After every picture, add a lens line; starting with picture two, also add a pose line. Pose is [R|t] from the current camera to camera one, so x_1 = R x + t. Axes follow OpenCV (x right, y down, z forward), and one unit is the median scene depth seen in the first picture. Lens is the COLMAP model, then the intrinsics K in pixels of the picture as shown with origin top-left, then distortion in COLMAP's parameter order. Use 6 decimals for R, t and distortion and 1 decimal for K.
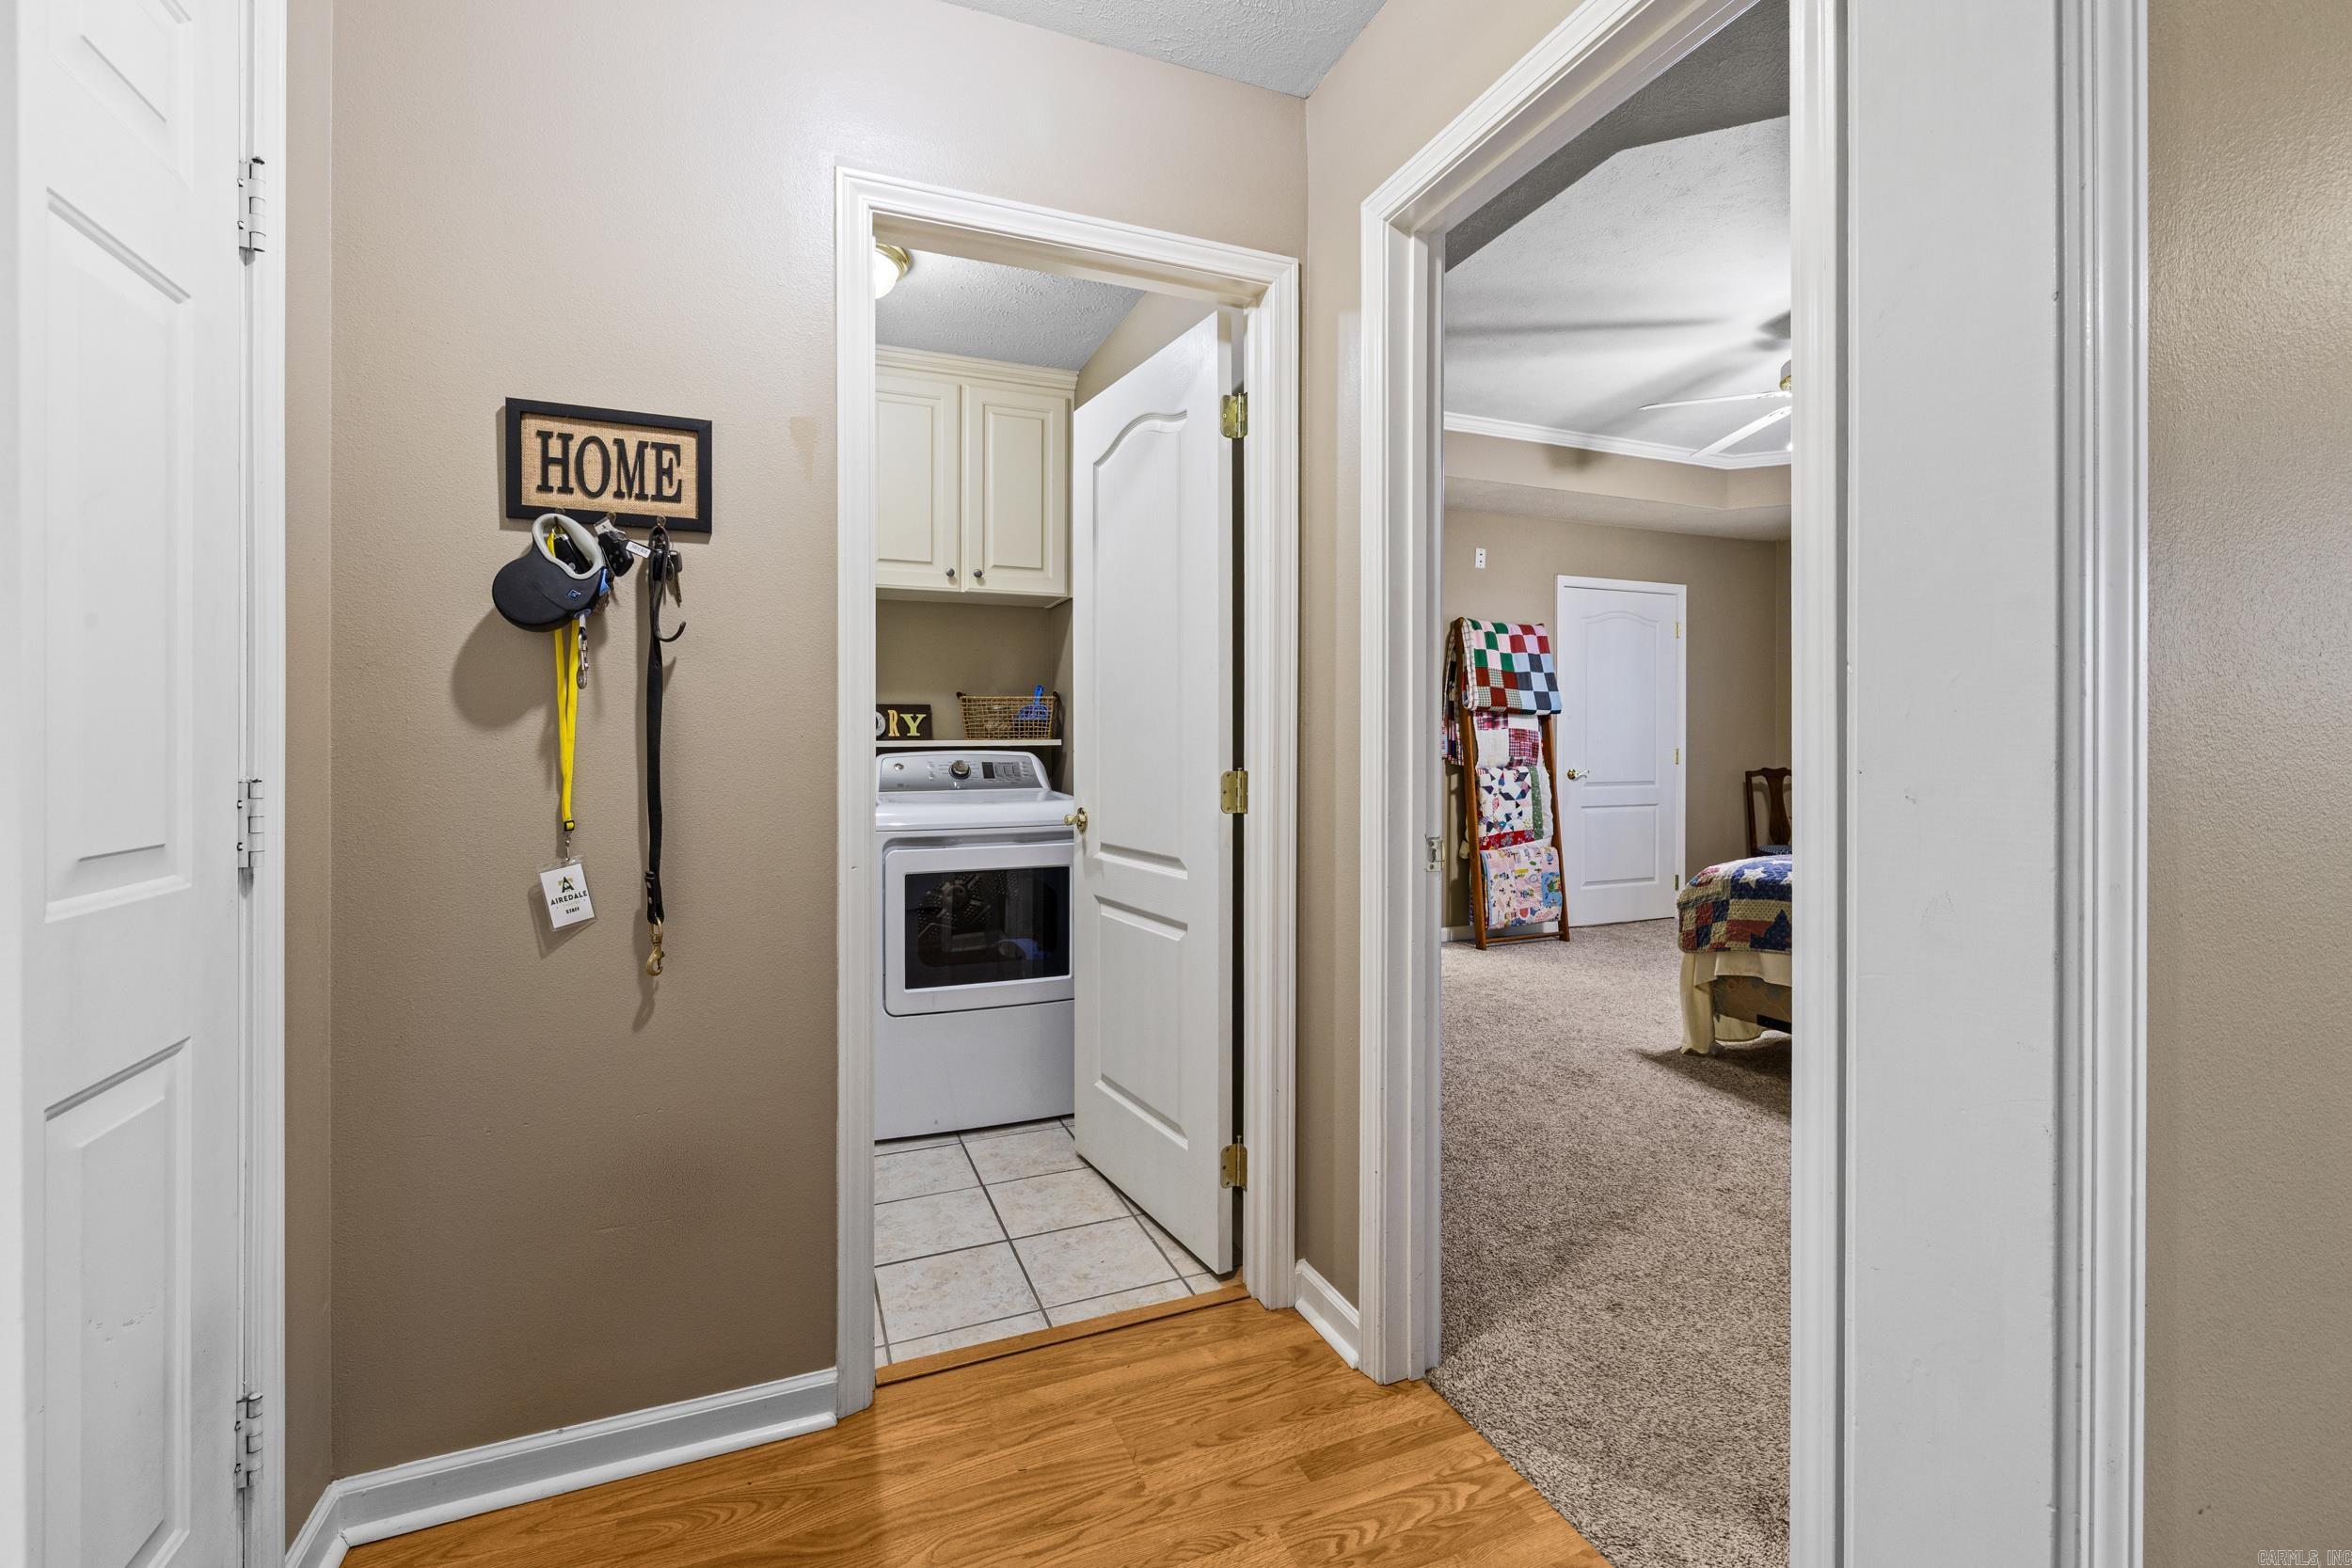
lens RADIAL K [[993.0, 0, 1184.7], [0, 993.0, 743.6], [0, 0, 1]] dist [-0.001921, 0.001111]
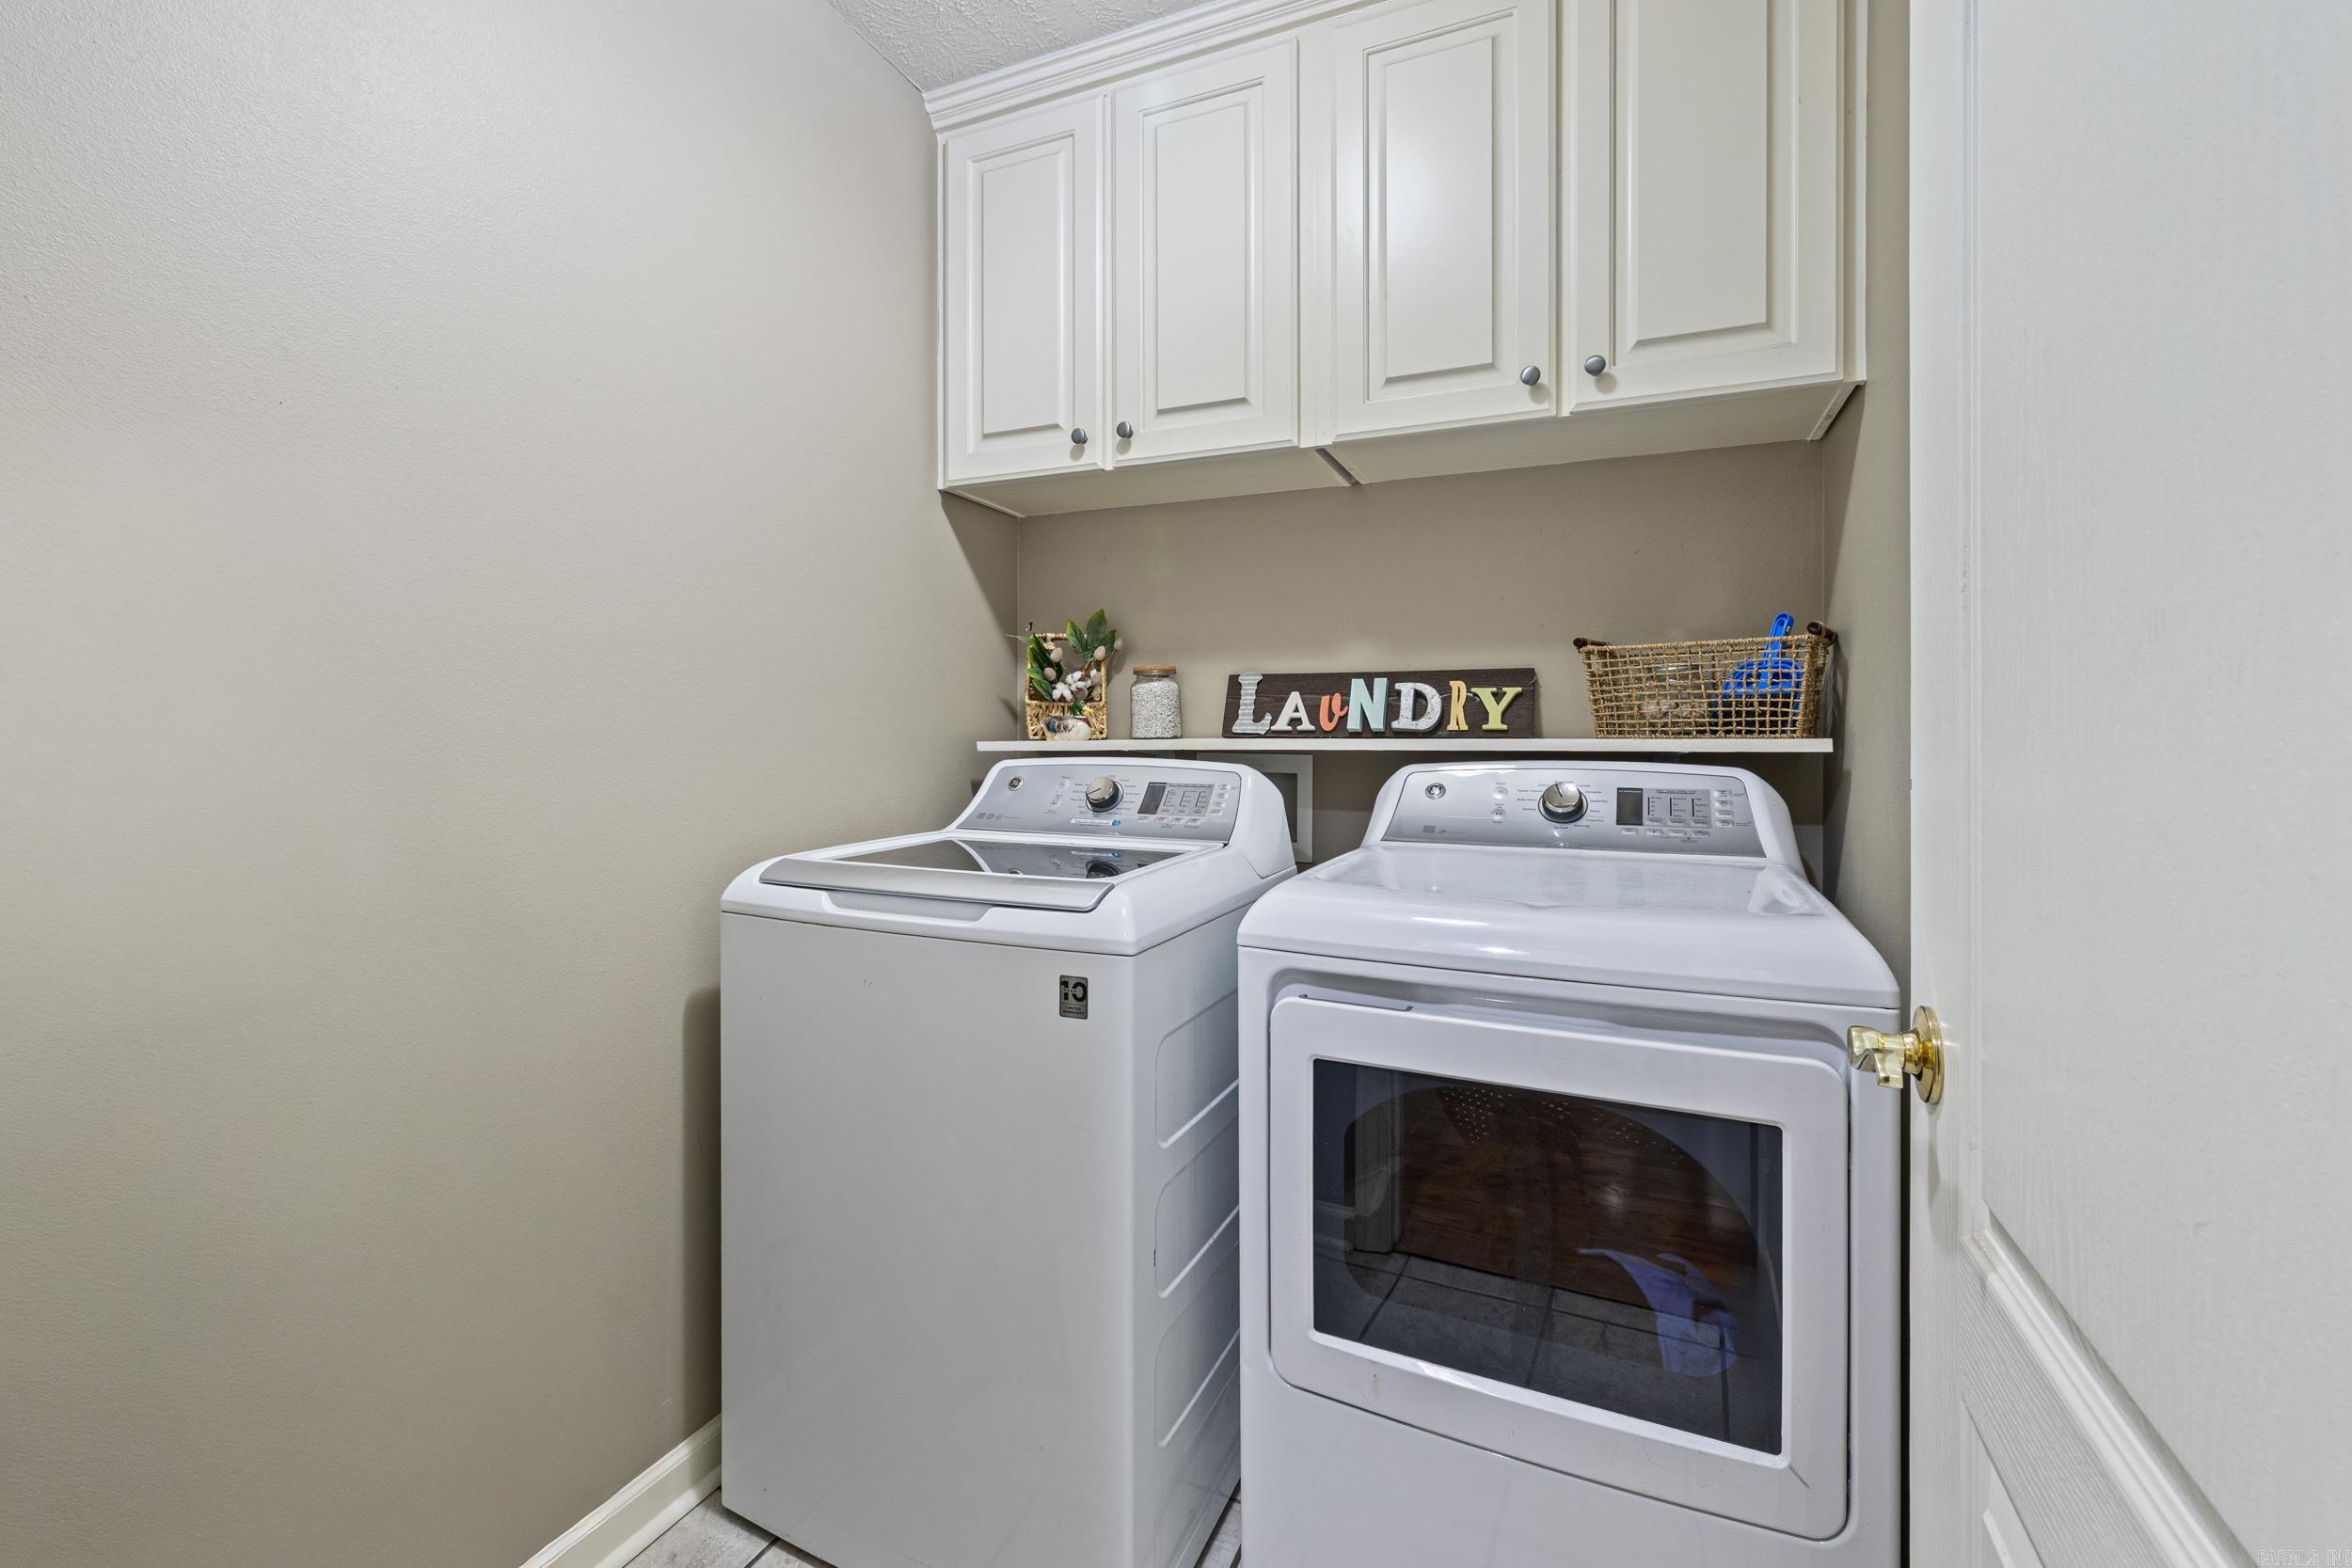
lens RADIAL K [[993.0, 0, 1182.2], [0, 993.0, 728.0], [0, 0, 1]] dist [-0.001921, 0.001111]
pose [[0.684008, -0.000187, -0.729475, -0.009870], [-0.006750, 0.999956, -0.006586, -0.004248], [0.729443, 0.009429, 0.683976, 0.534211]]
